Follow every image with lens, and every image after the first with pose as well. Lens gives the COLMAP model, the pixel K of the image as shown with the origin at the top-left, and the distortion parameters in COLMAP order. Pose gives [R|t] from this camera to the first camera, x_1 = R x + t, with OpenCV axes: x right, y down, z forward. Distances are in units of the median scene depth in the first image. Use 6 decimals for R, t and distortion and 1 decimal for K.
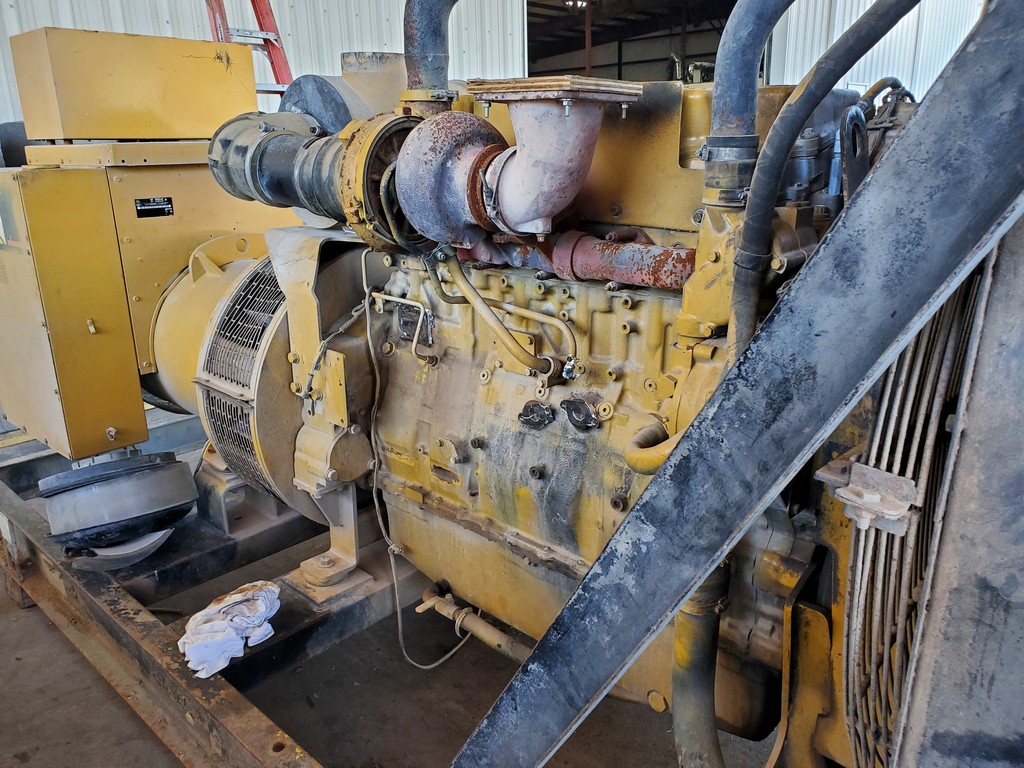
lens RADIAL K [[805.5, 0, 512.0], [0, 805.5, 384.0], [0, 0, 1]] dist [0.023168, -0.005770]
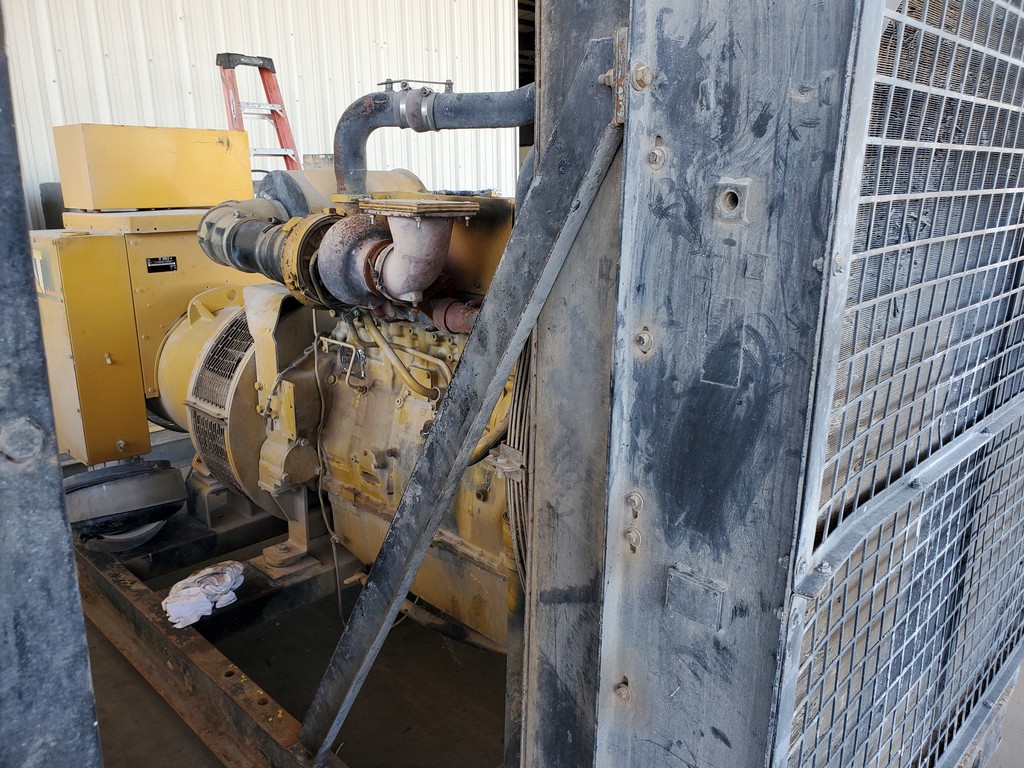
lens RADIAL K [[806.3, 0, 512.0], [0, 806.3, 384.0], [0, 0, 1]] dist [0.010099, -0.004543]
pose [[0.999592, 0.017359, -0.022700, 0.164875], [-0.018350, 0.998854, -0.044205, 0.014081], [0.021907, 0.044604, 0.998765, -0.285945]]
